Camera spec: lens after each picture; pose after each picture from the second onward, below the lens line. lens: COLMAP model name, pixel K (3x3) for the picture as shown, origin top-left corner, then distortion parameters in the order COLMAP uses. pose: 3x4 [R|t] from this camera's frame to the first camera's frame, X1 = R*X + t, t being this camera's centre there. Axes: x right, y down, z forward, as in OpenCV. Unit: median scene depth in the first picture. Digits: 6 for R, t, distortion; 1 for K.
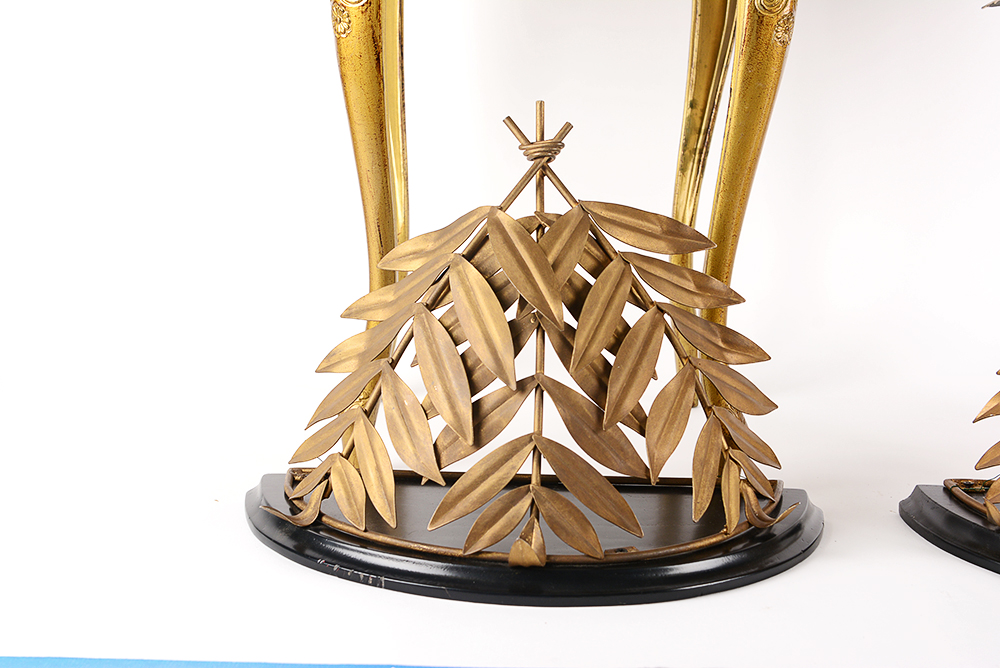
lens RADIAL K [[1759.5, 0, 501.5], [0, 1759.5, 328.6], [0, 0, 1]] dist [0.074605, 0.000000]
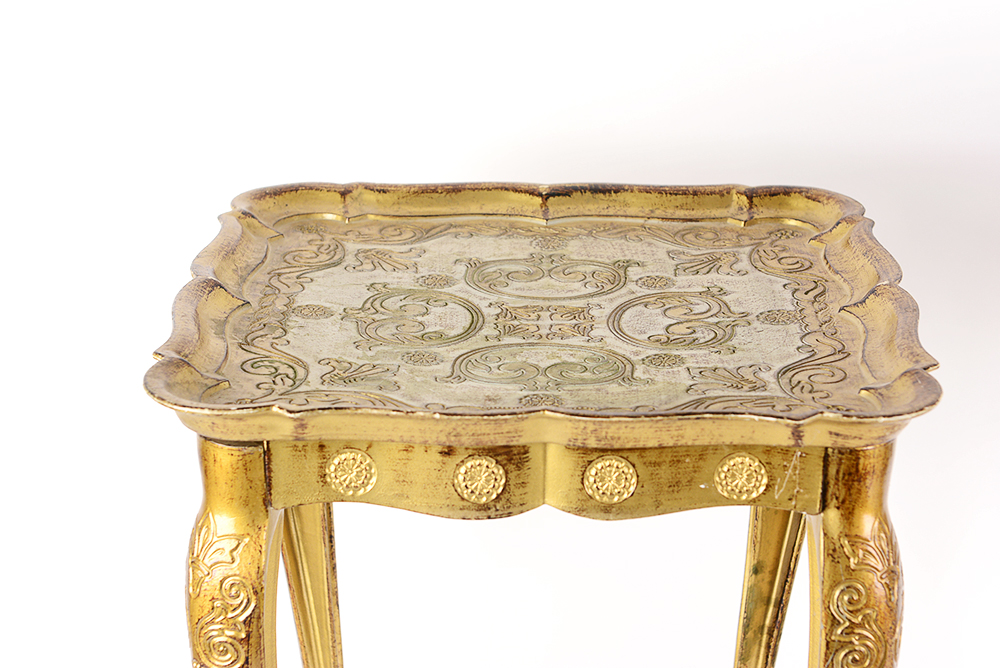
lens RADIAL K [[2260.7, 0, 506.8], [0, 2260.7, 330.8], [0, 0, 1]] dist [0.104723, 0.000000]
pose [[0.999294, -0.018244, -0.032829, 0.052103], [0.023259, 0.986915, 0.159555, -0.439711], [0.029489, -0.160206, 0.986643, 0.186388]]
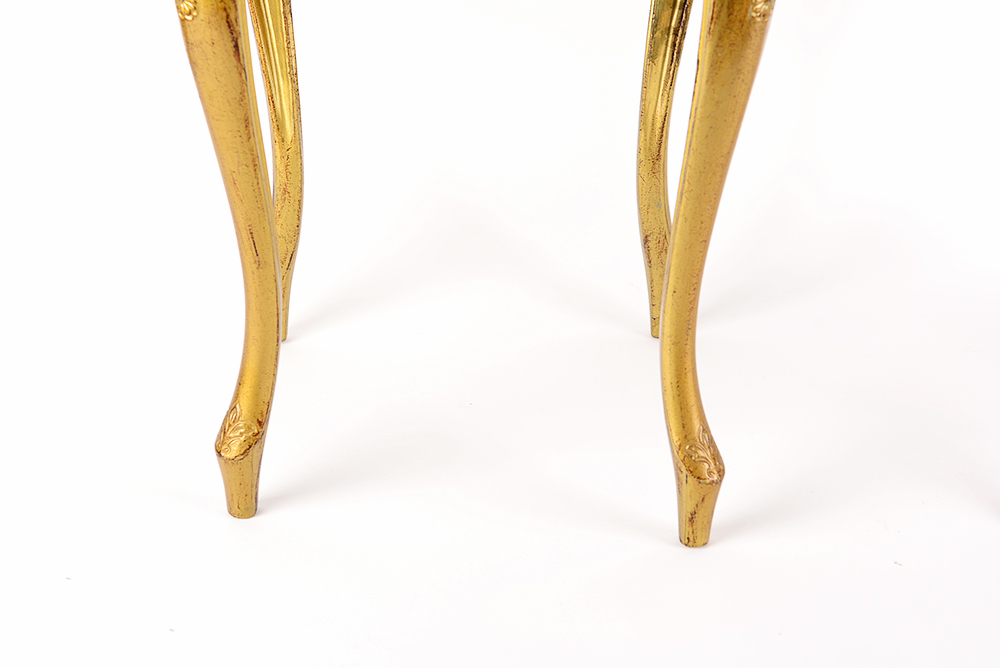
lens RADIAL K [[2260.7, 0, 498.8], [0, 2260.7, 334.1], [0, 0, 1]] dist [0.104723, 0.000000]
pose [[0.999682, -0.024654, -0.005289, 0.046728], [0.025169, 0.962930, 0.268576, -0.296578], [-0.001528, -0.268624, 0.963244, 0.015890]]
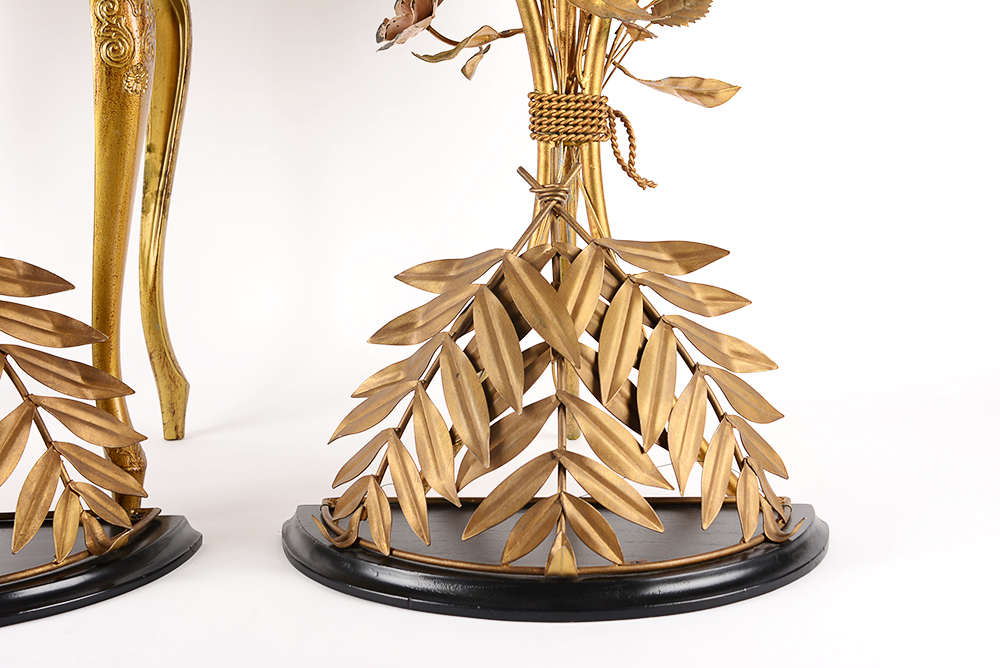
lens RADIAL K [[1759.5, 0, 507.1], [0, 1759.5, 332.7], [0, 0, 1]] dist [0.074605, 0.000000]
pose [[0.997929, -0.044472, 0.046484, 0.324852], [0.045116, 0.998899, -0.012884, 0.004970], [-0.045860, 0.014954, 0.998836, -0.058567]]
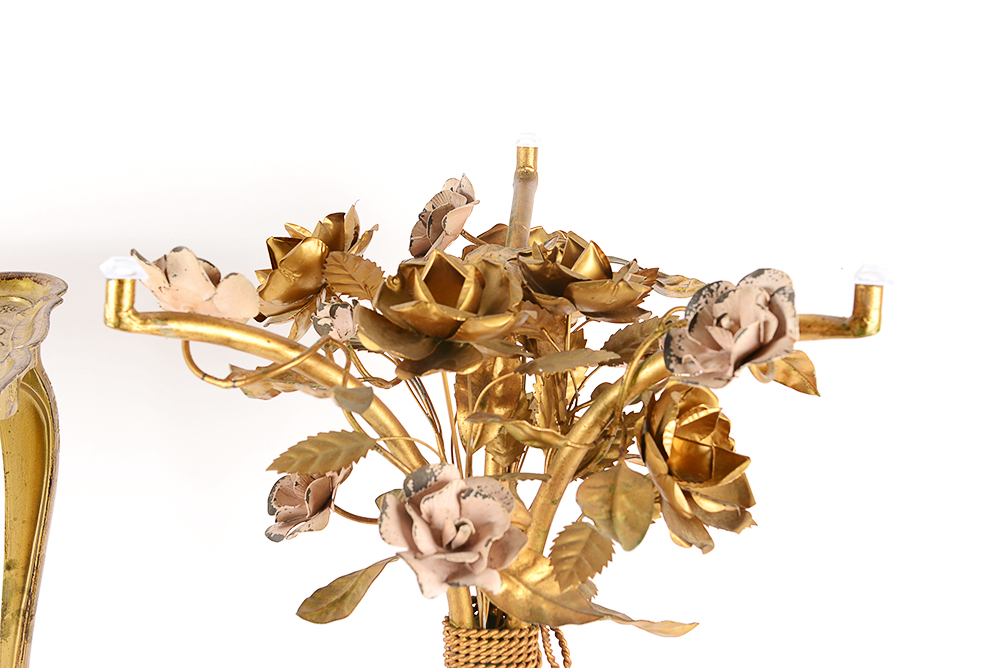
lens RADIAL K [[1759.5, 0, 500.0], [0, 1759.5, 325.5], [0, 0, 1]] dist [0.074605, 0.000000]
pose [[0.999049, -0.024155, 0.036292, 0.397434], [0.019244, 0.991321, 0.130049, -0.437376], [-0.039118, -0.129227, 0.990843, 0.156259]]
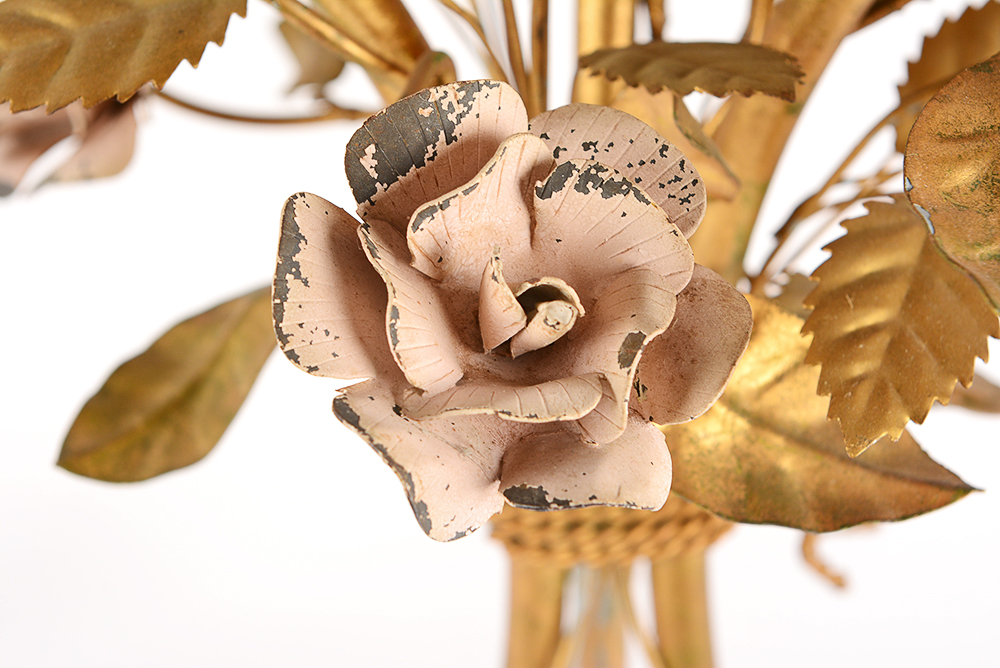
lens RADIAL K [[2934.1, 0, 502.5], [0, 2934.1, 335.0], [0, 0, 1]] dist [0.136173, 0.000000]
pose [[0.997513, -0.067608, 0.019921, 0.392732], [0.052571, 0.901951, 0.428626, -0.415616], [-0.046946, -0.426513, 0.903262, 0.561616]]
